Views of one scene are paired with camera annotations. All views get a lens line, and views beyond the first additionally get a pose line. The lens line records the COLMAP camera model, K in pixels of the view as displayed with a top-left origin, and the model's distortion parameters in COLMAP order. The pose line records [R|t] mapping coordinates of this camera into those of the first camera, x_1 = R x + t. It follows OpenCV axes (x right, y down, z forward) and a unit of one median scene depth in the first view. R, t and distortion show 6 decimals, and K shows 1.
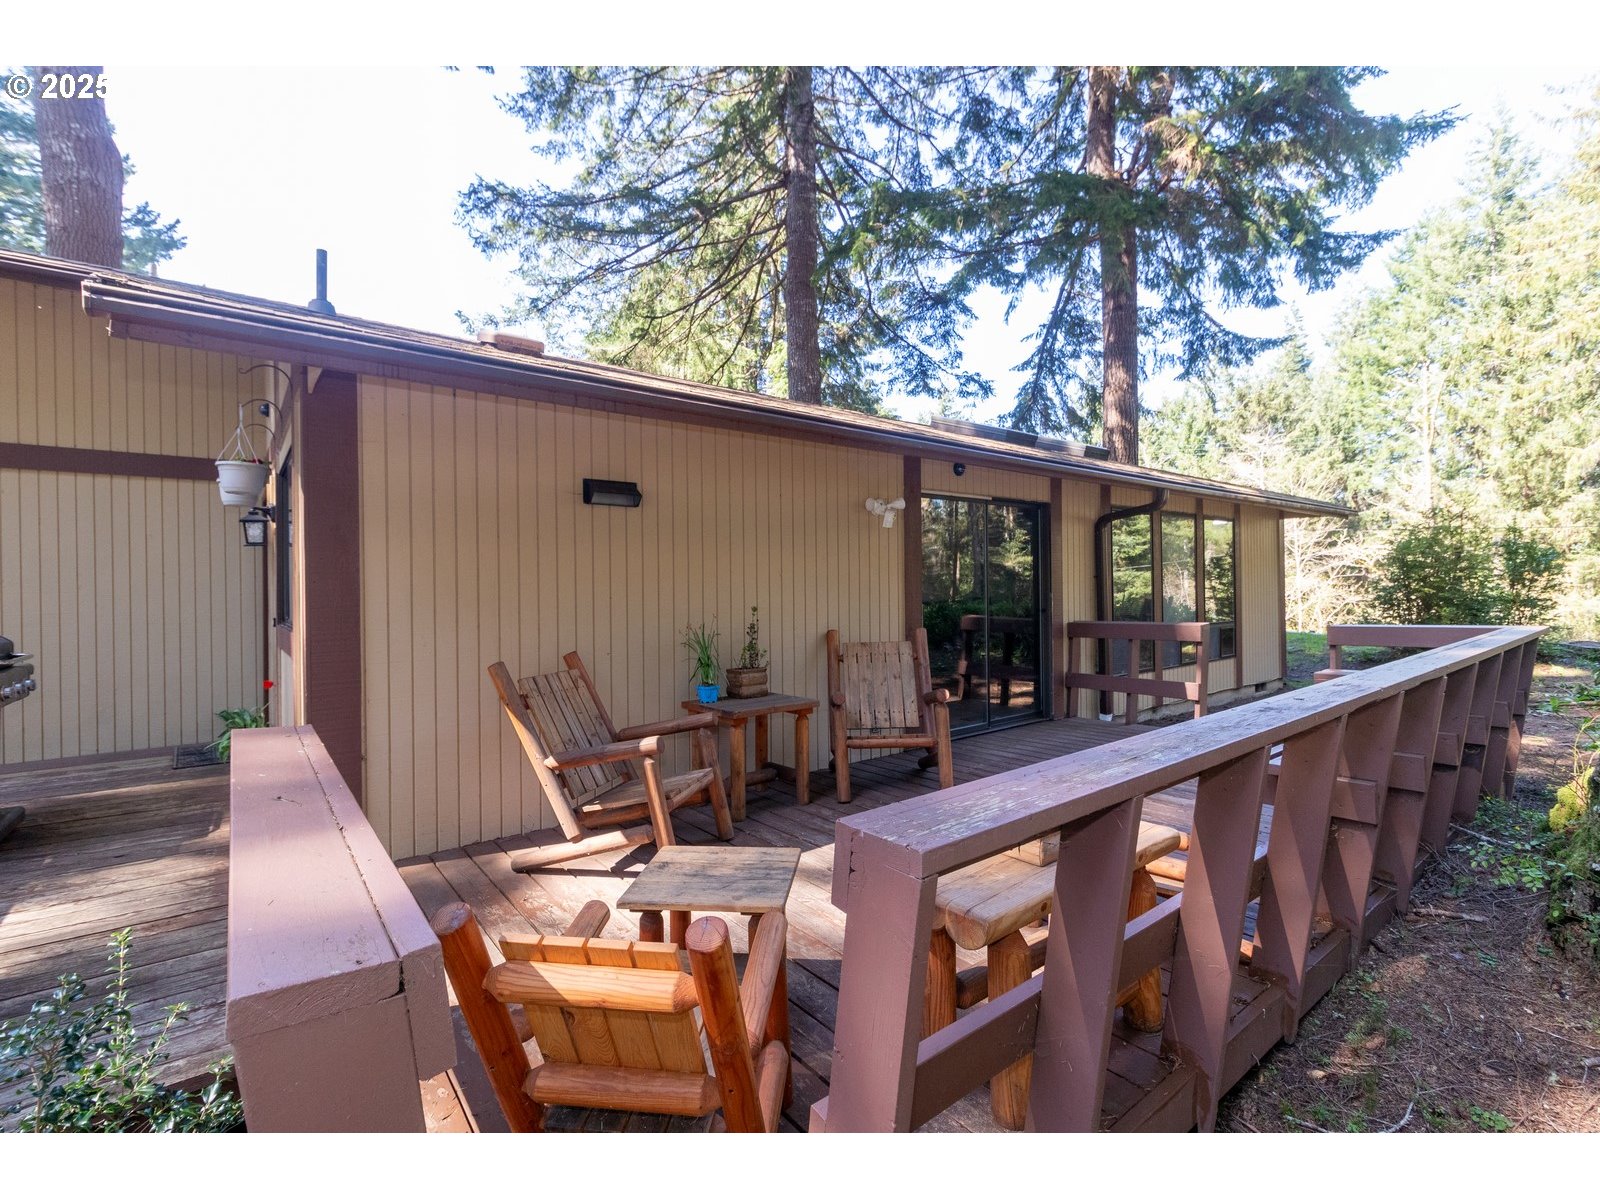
lens RADIAL K [[752.0, 0, 818.5], [0, 752.0, 593.0], [0, 0, 1]] dist [-0.004628, -0.000105]
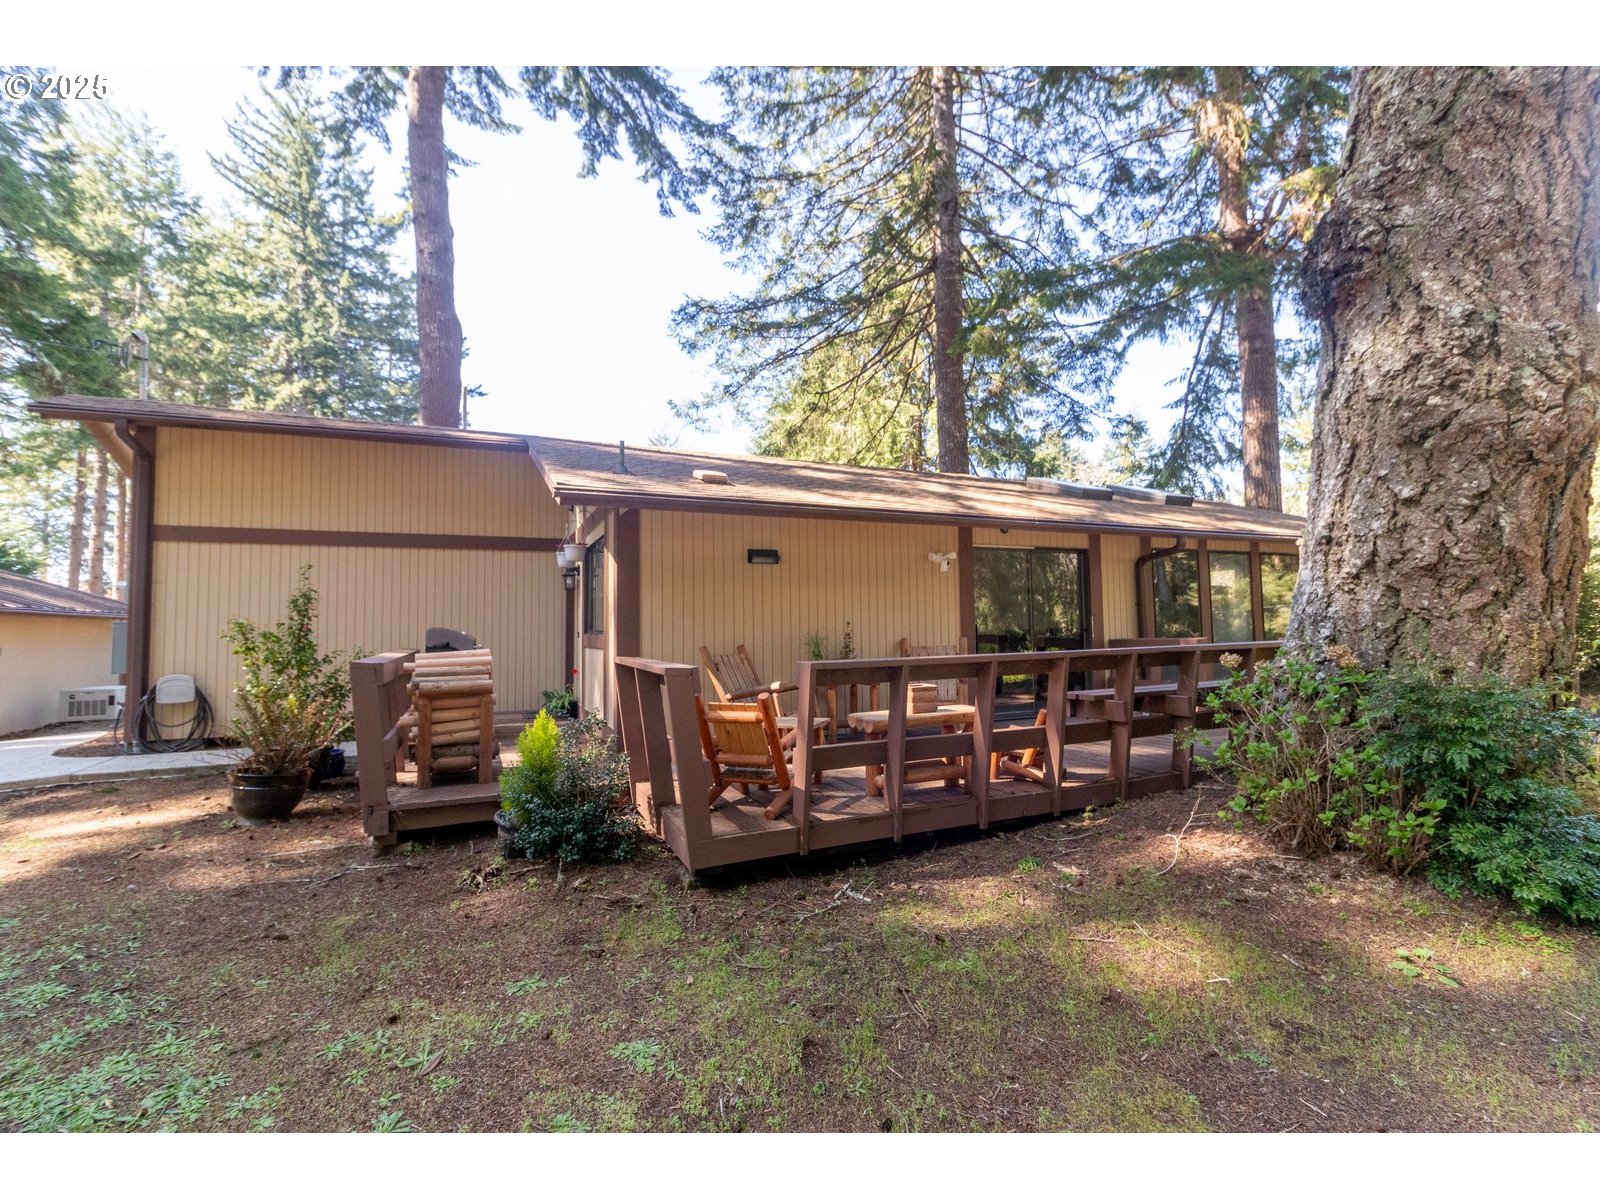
lens RADIAL K [[743.2, 0, 804.5], [0, 743.2, 587.6], [0, 0, 1]] dist [0.001525, -0.012843]
pose [[0.966984, -0.014771, -0.254408, 0.043807], [-0.000453, 0.998217, -0.059680, 0.007515], [0.254836, 0.057825, 0.965254, -0.110434]]
